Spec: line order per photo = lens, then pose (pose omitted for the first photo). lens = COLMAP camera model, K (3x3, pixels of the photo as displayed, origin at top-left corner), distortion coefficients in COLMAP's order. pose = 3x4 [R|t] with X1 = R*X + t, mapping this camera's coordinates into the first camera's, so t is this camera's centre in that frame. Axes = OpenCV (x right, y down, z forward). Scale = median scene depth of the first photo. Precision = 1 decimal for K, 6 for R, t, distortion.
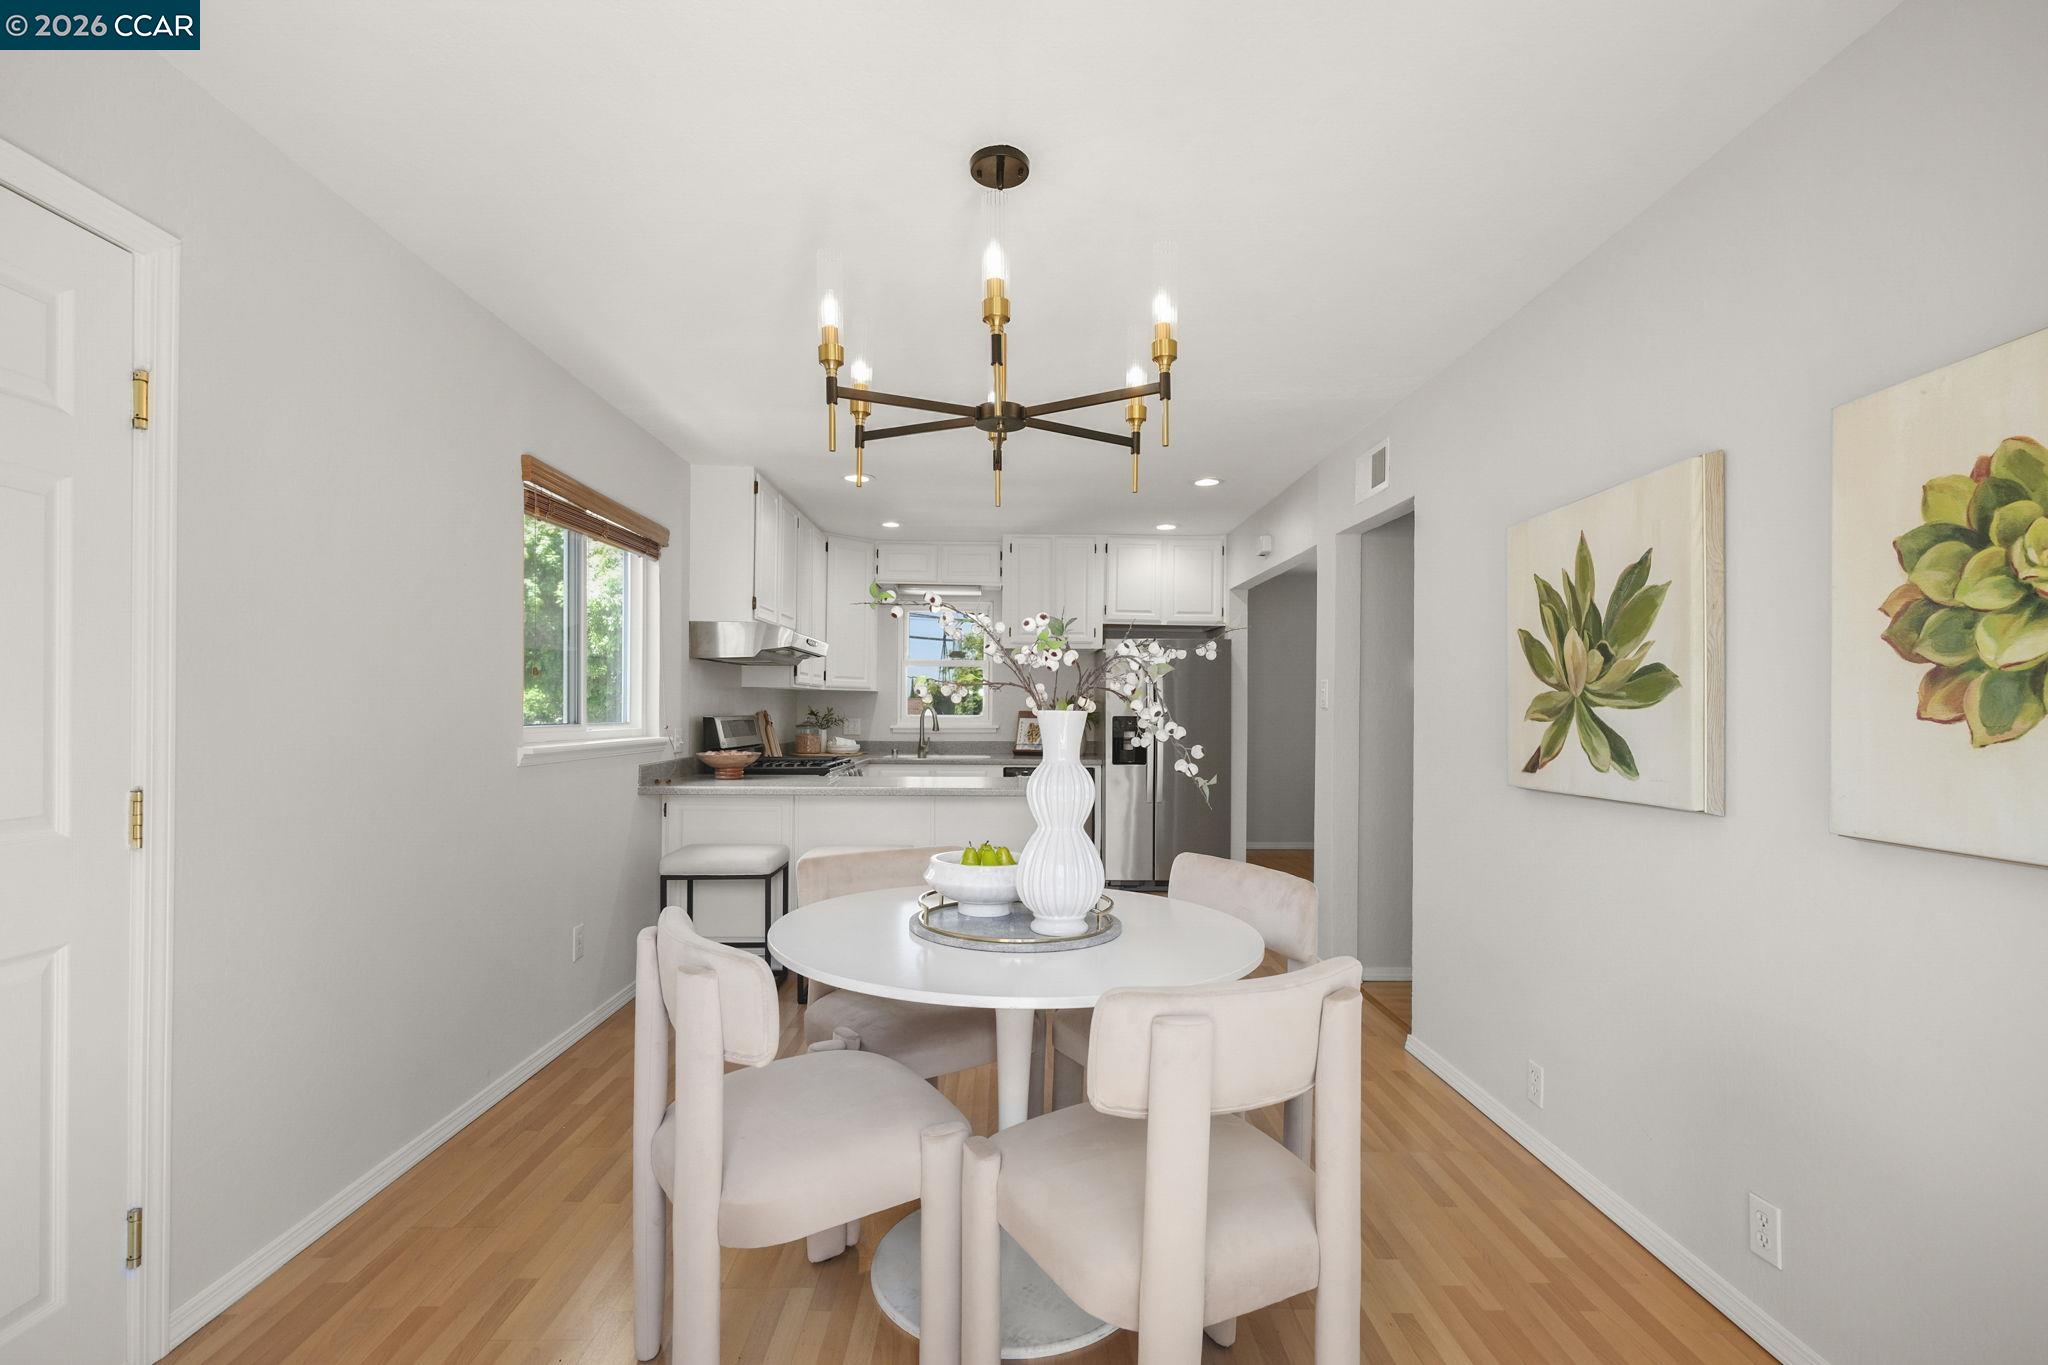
lens RADIAL K [[935.6, 0, 1025.4], [0, 935.6, 716.7], [0, 0, 1]] dist [-0.001828, -0.000055]
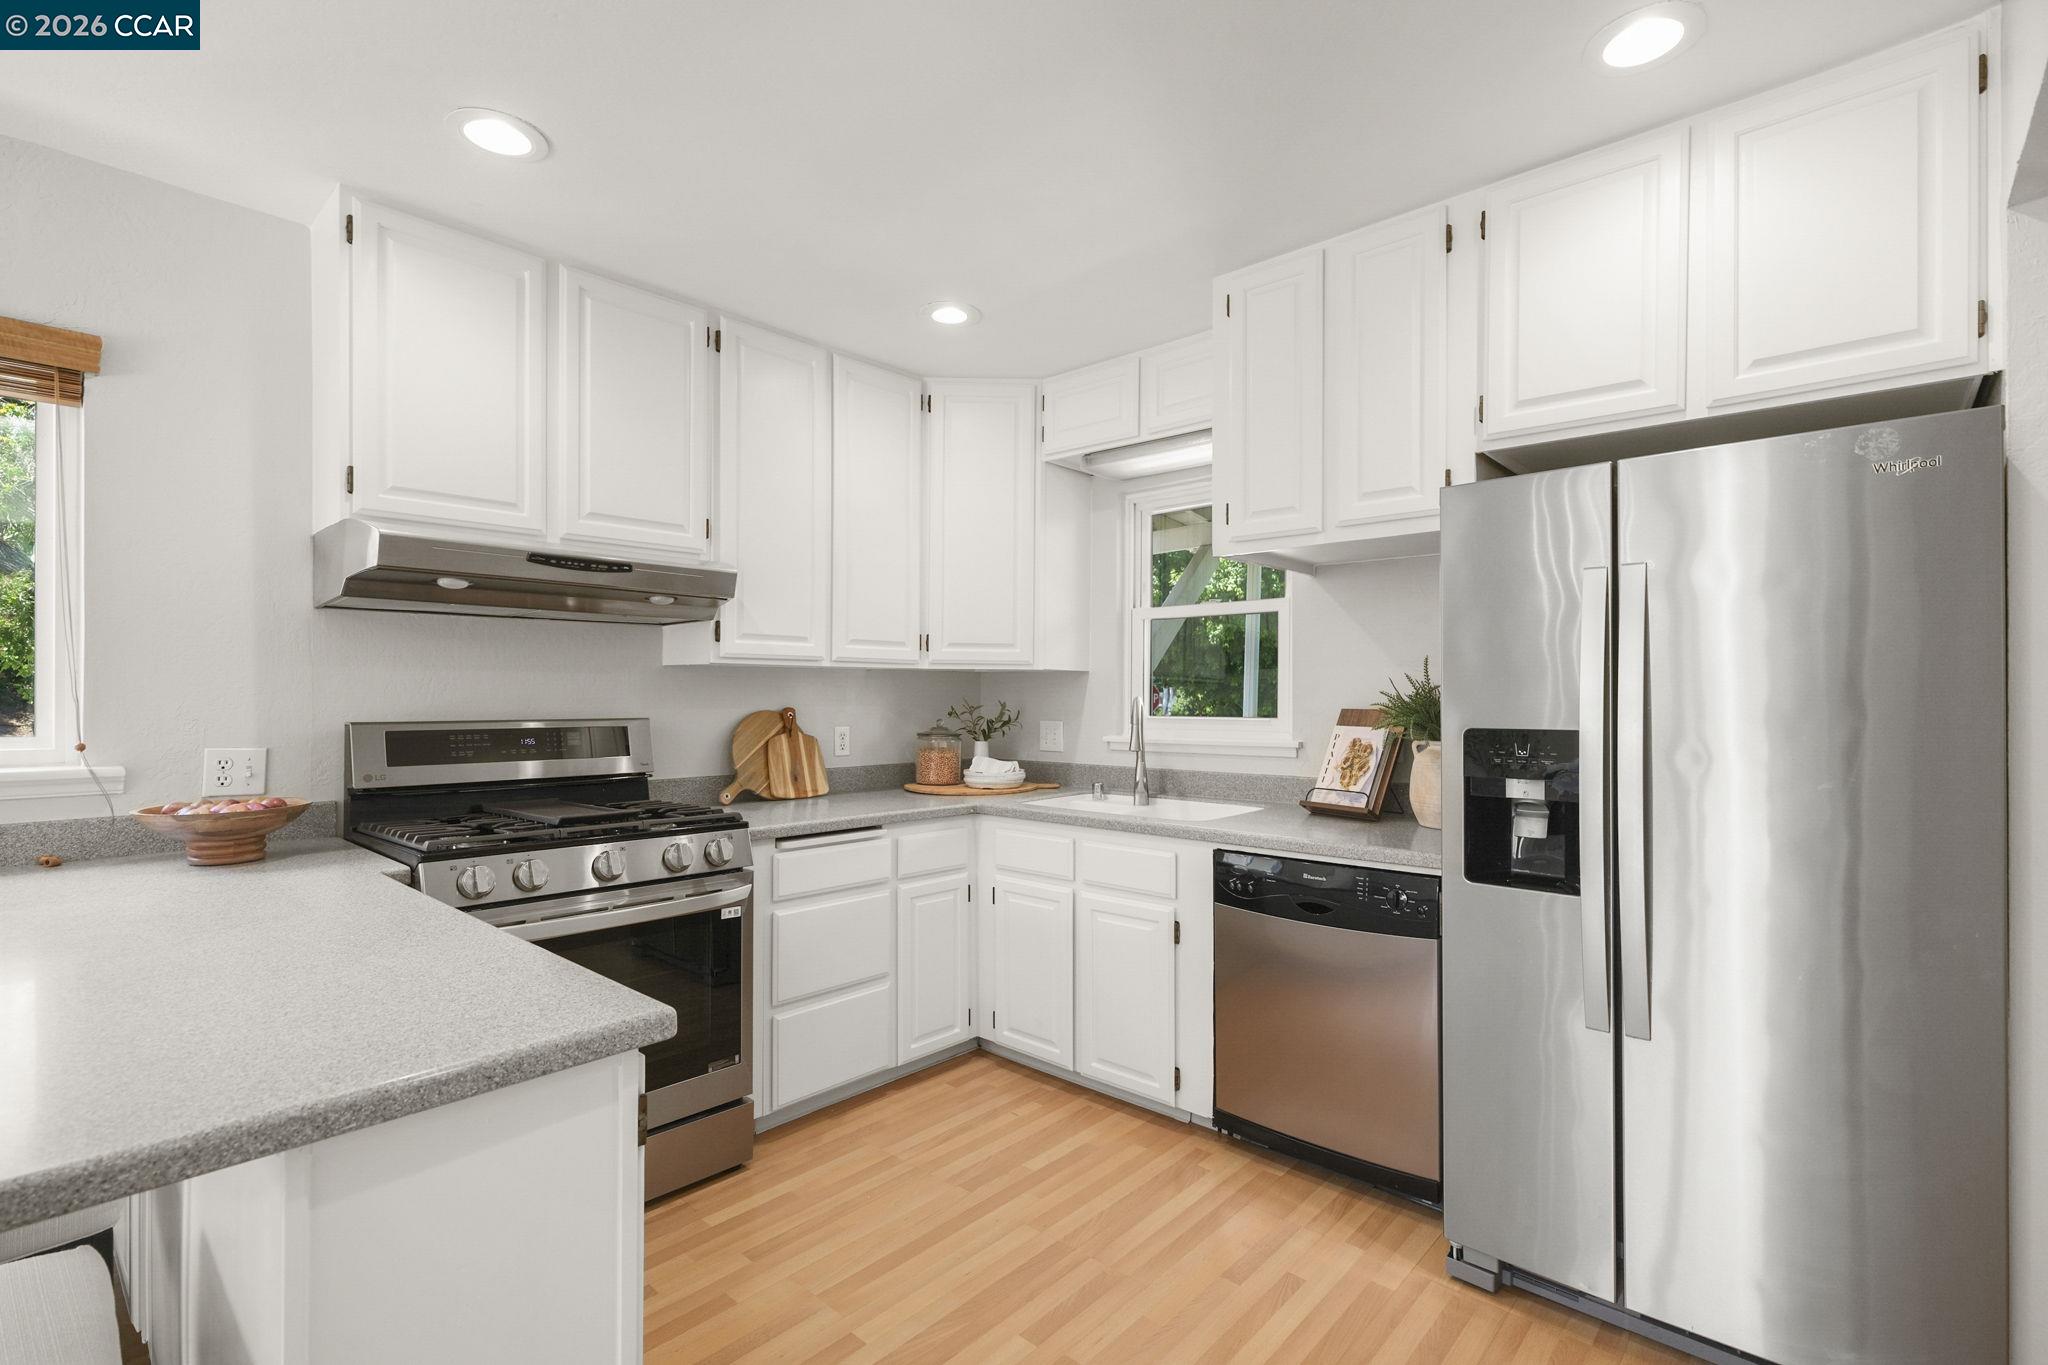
lens RADIAL K [[931.3, 0, 1033.9], [0, 931.3, 698.5], [0, 0, 1]] dist [-0.000639, 0.000767]
pose [[0.729297, -0.004414, -0.684183, 0.199126], [-0.002264, 0.999958, -0.008864, -0.007294], [0.684194, 0.008014, 0.729256, 0.655866]]
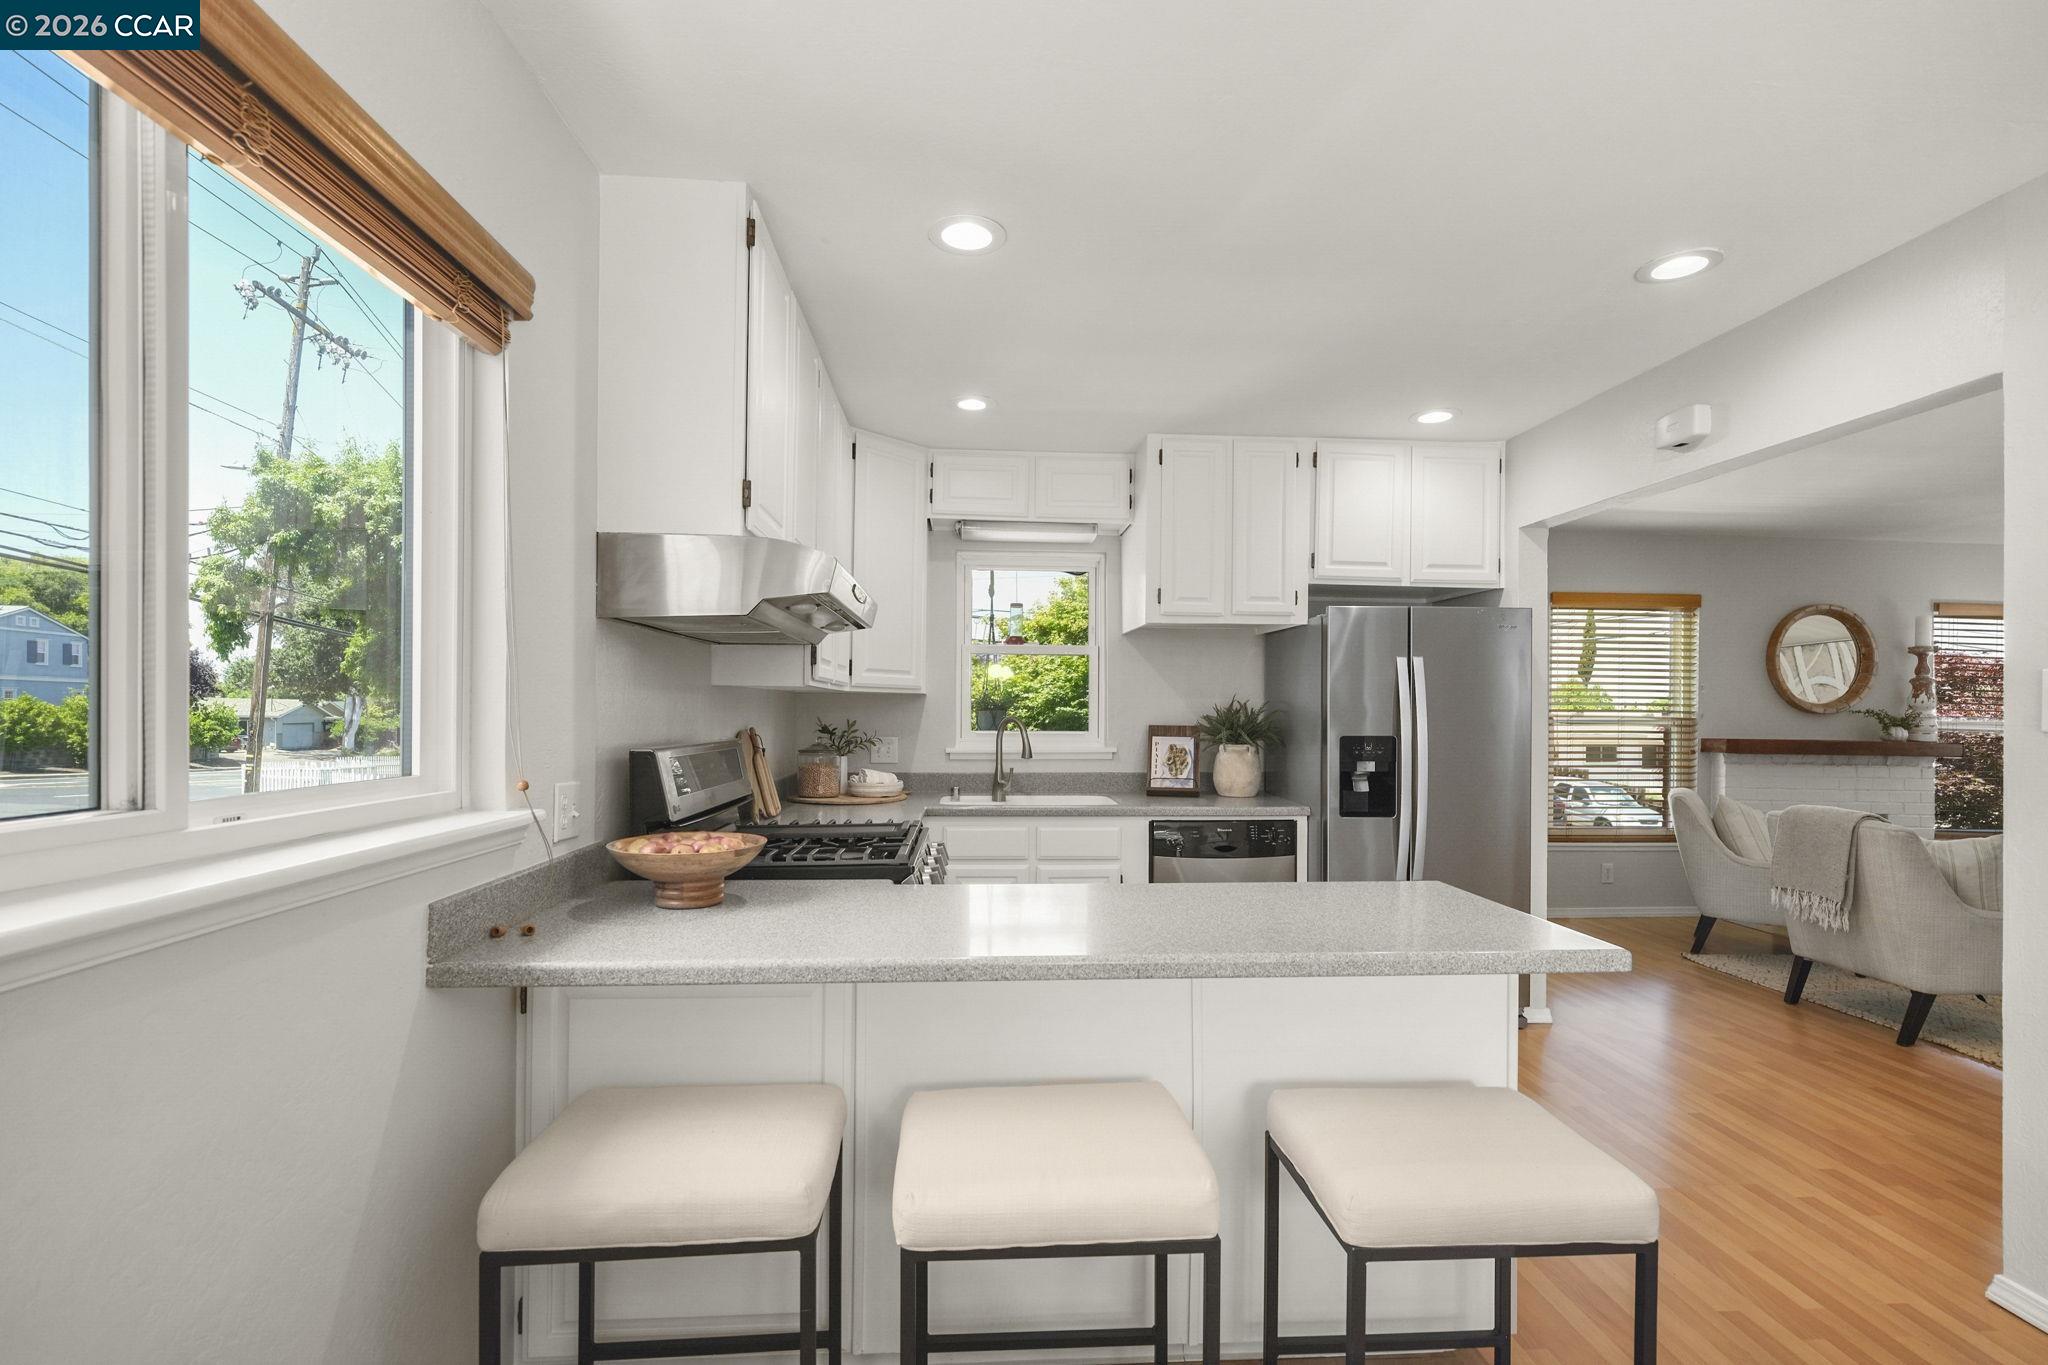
lens RADIAL K [[935.6, 0, 1025.4], [0, 935.6, 716.7], [0, 0, 1]] dist [-0.001828, -0.000055]
pose [[0.999092, -0.000567, 0.042606, -0.129556], [0.000705, 0.999995, -0.003218, -0.010766], [-0.042604, 0.003245, 0.999087, 0.404415]]
